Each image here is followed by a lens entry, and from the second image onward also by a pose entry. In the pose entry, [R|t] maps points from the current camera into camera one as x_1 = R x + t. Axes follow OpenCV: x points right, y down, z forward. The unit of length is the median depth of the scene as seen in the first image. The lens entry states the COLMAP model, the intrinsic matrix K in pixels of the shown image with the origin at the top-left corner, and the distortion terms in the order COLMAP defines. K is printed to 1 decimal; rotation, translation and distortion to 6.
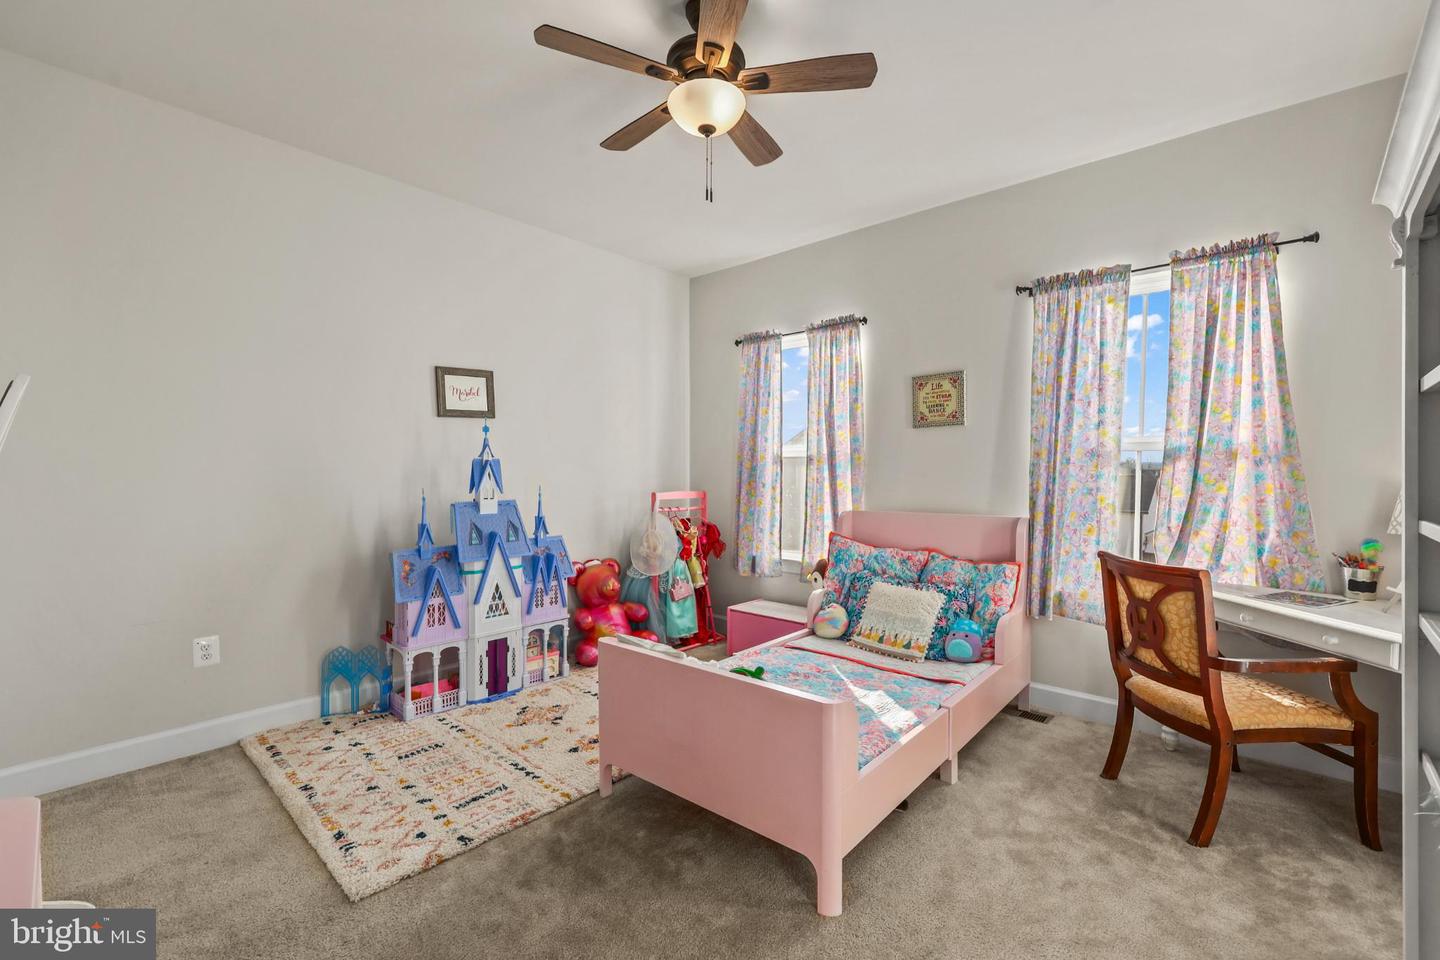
lens RADIAL K [[576.7, 0, 720.0], [0, 576.7, 480.0], [0, 0, 1]] dist [0.000278, 0.000031]
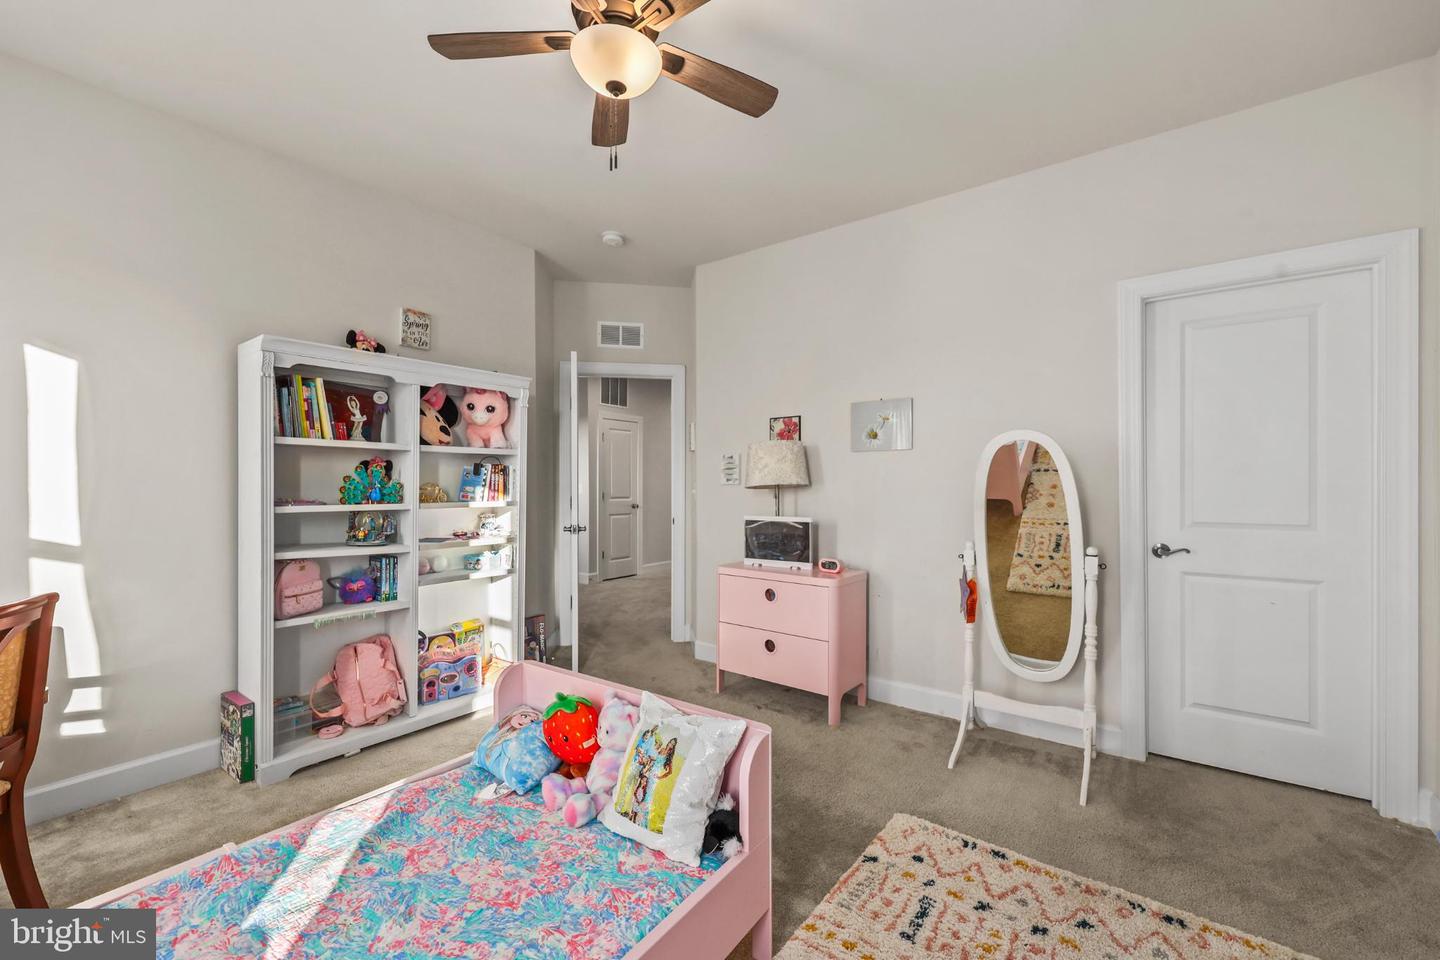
lens RADIAL K [[584.5, 0, 720.2], [0, 584.5, 487.9], [0, 0, 1]] dist [0.000323, 0.000022]
pose [[-0.997187, 0.001317, -0.074942, -0.104272], [0.000588, 0.999952, 0.009752, -0.016358], [0.074951, 0.009680, -0.997140, 1.784116]]
